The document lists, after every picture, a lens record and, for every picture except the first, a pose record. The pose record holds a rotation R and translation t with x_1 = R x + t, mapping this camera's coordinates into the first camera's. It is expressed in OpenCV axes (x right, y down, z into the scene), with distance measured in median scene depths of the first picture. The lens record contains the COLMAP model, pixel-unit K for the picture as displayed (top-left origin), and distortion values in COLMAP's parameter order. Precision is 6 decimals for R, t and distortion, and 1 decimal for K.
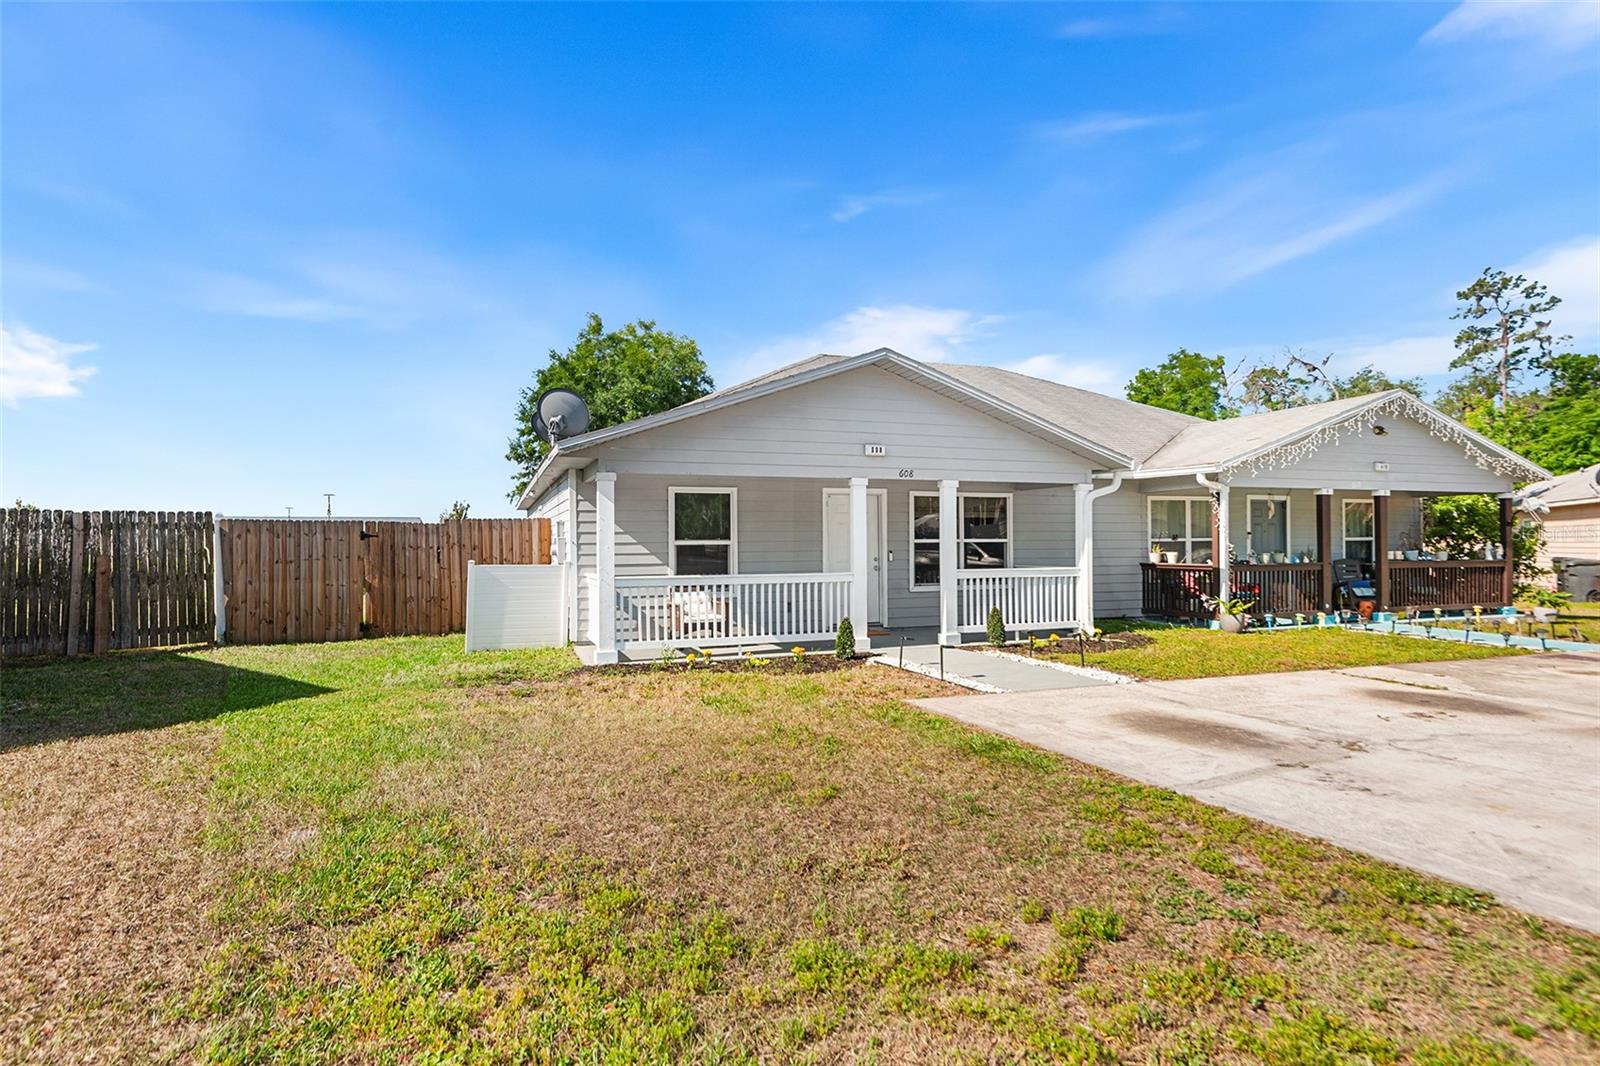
lens RADIAL K [[845.9, 0, 800.2], [0, 845.9, 534.5], [0, 0, 1]] dist [0.047757, 0.001096]
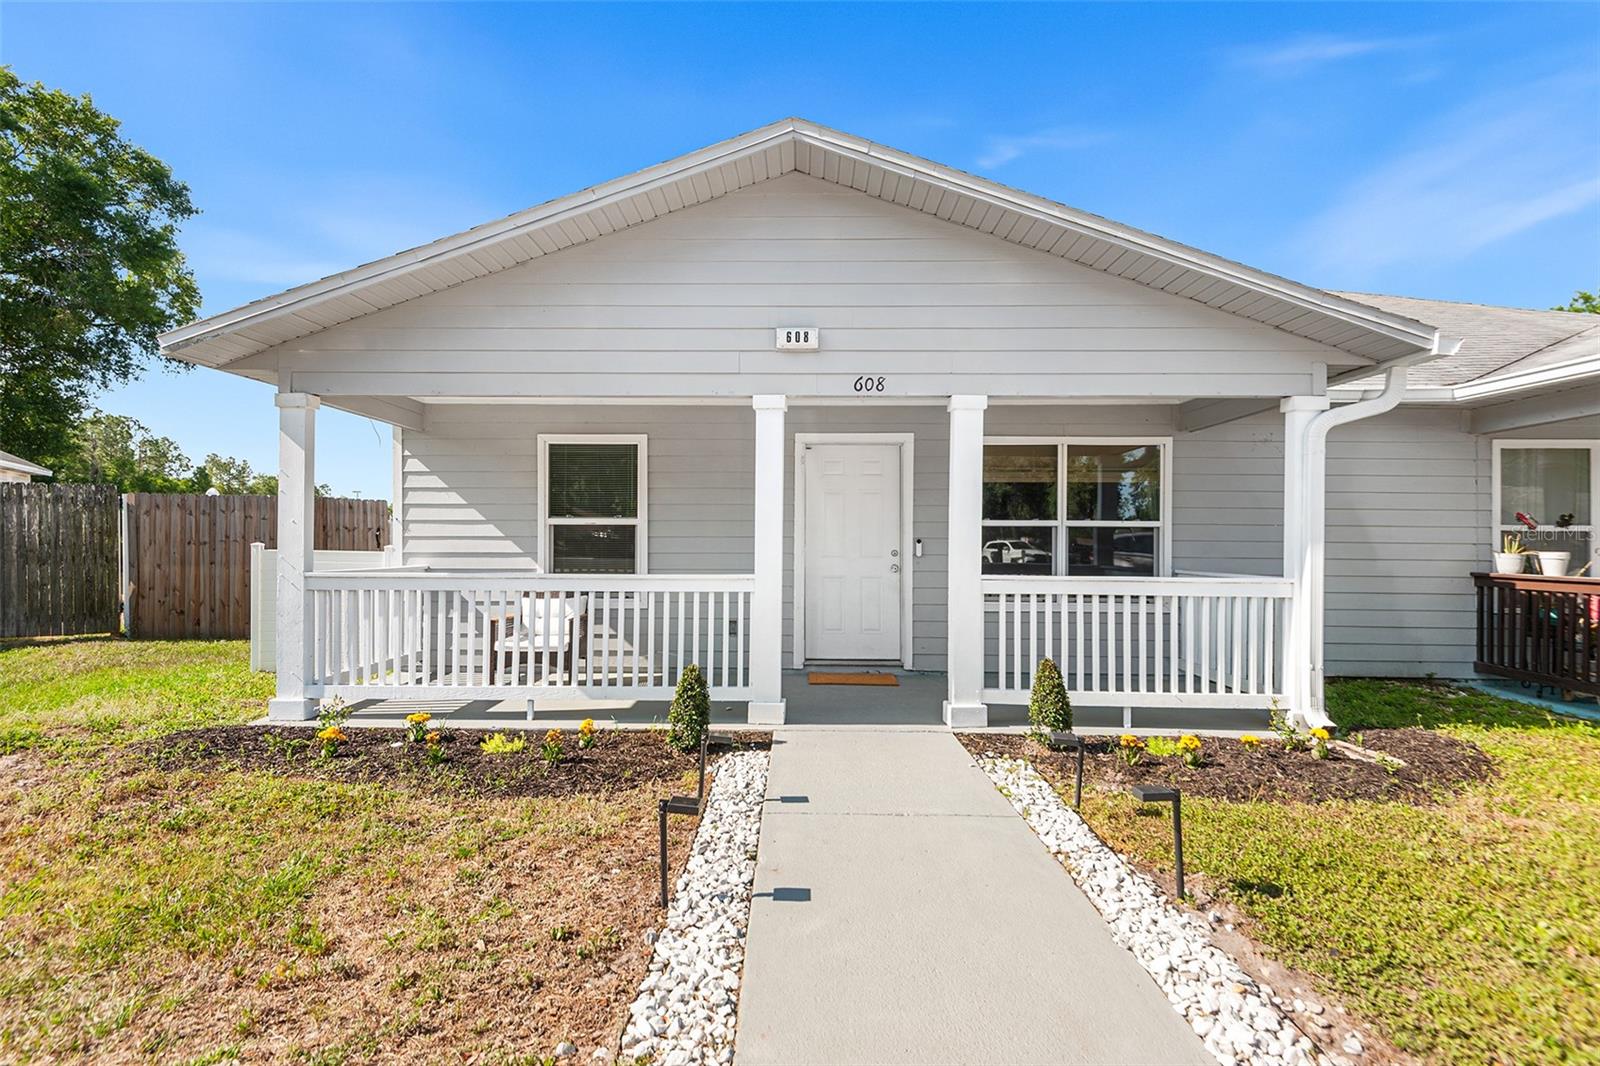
lens RADIAL K [[730.8, 0, 796.9], [0, 730.8, 540.1], [0, 0, 1]] dist [0.029633, -0.012665]
pose [[0.927620, 0.011238, -0.373357, 0.236910], [-0.009010, 0.999930, 0.007713, 0.017833], [0.373417, -0.003791, 0.927656, 0.546588]]
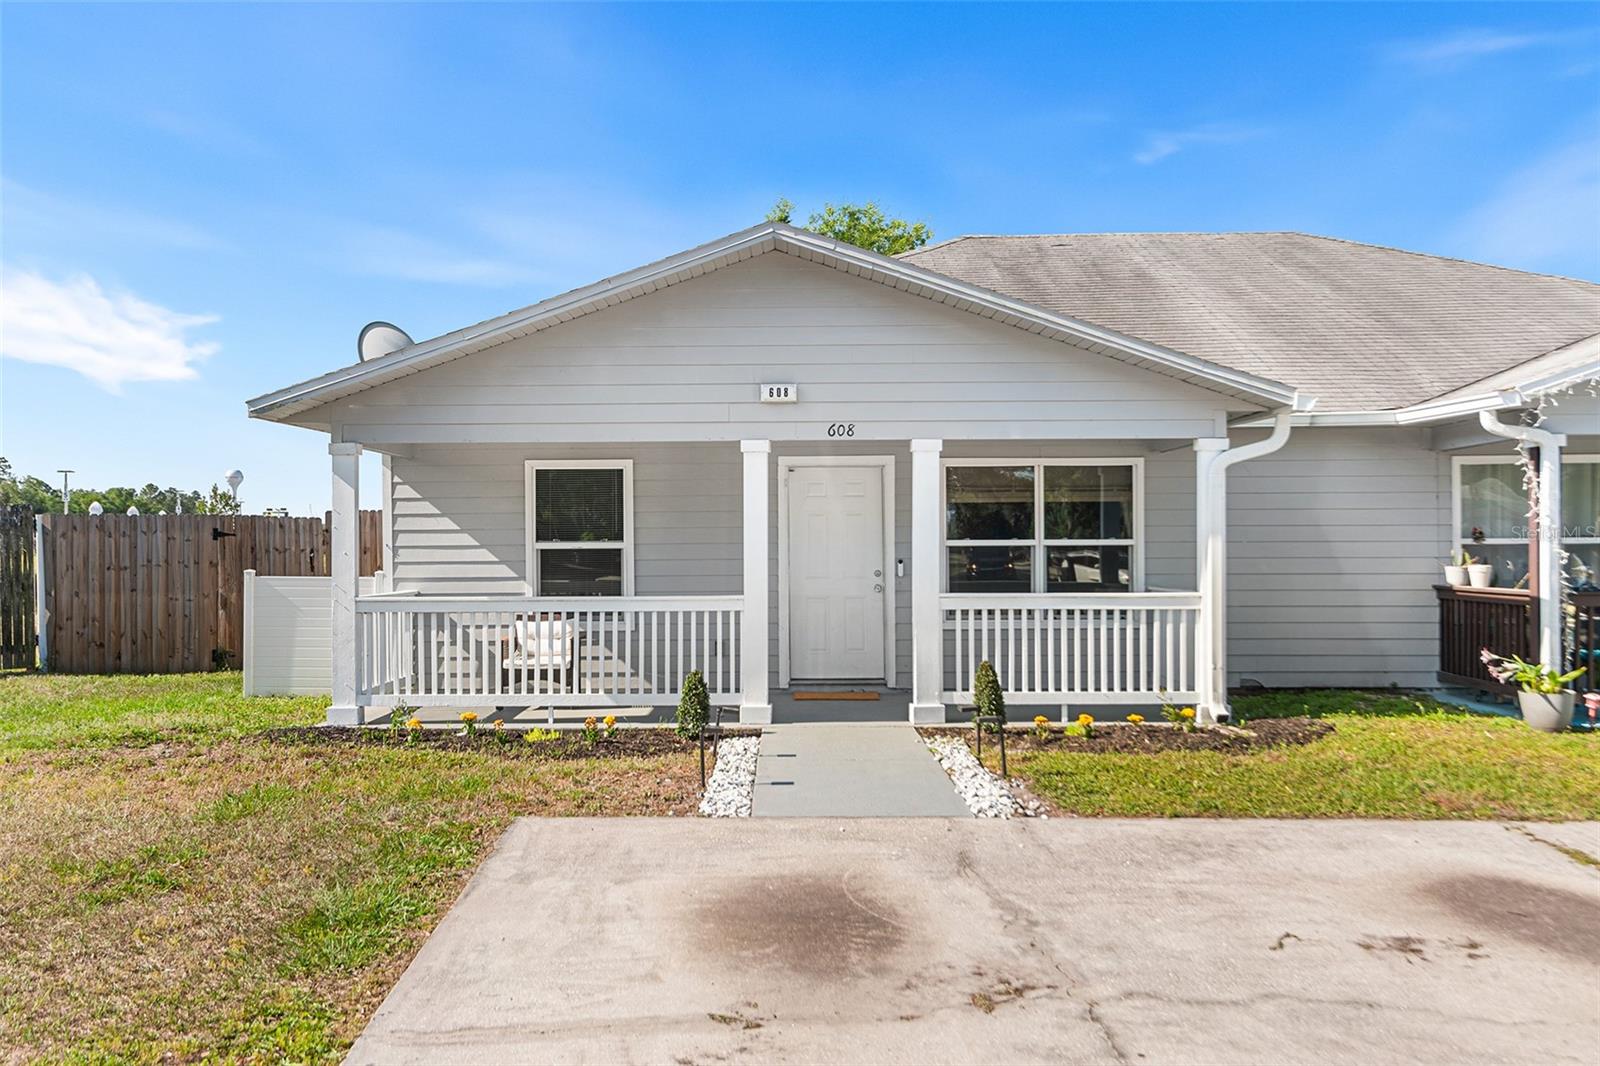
lens RADIAL K [[1244.7, 0, 795.3], [0, 1244.7, 531.3], [0, 0, 1]] dist [0.021788, 0.000834]
pose [[0.930382, -0.001542, -0.366589, 0.392102], [0.002281, 0.999996, 0.001584, -0.002529], [0.366586, -0.002310, 0.930381, 0.171635]]
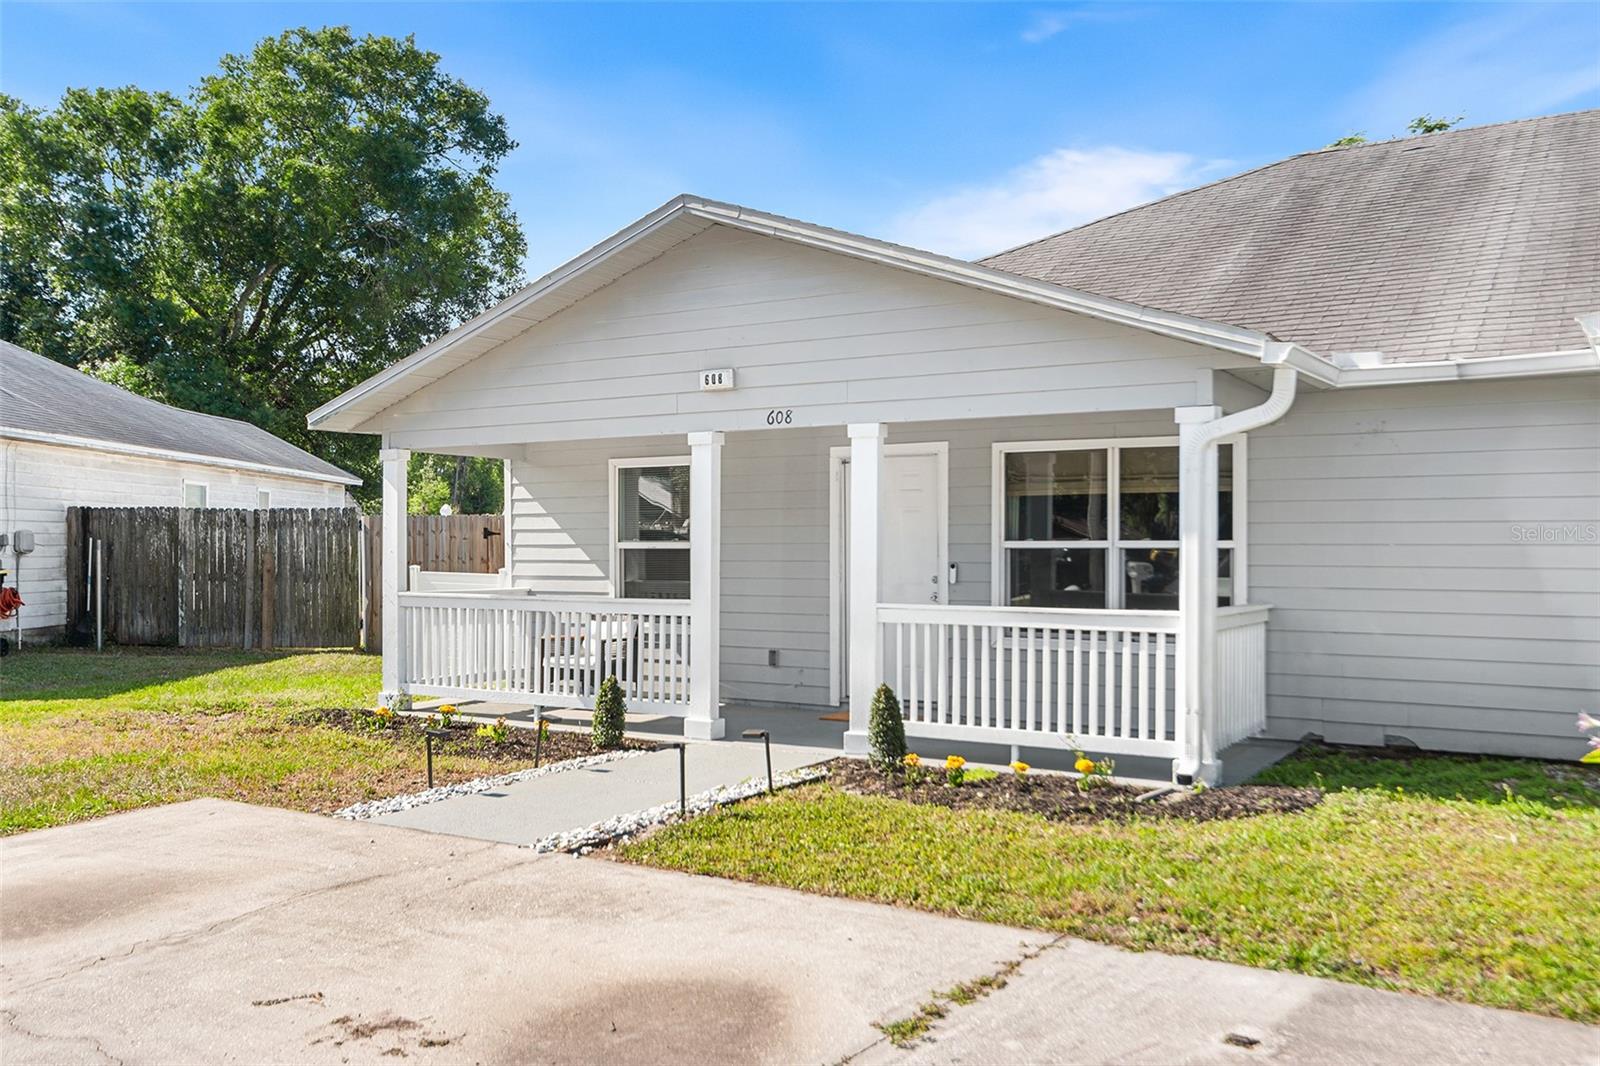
lens RADIAL K [[1369.0, 0, 795.8], [0, 1369.0, 533.6], [0, 0, 1]] dist [0.016923, -0.008824]
pose [[0.609540, 0.001173, -0.792755, 0.763873], [0.003064, 0.999988, 0.003836, -0.002620], [0.792750, -0.004768, 0.609529, 0.463596]]
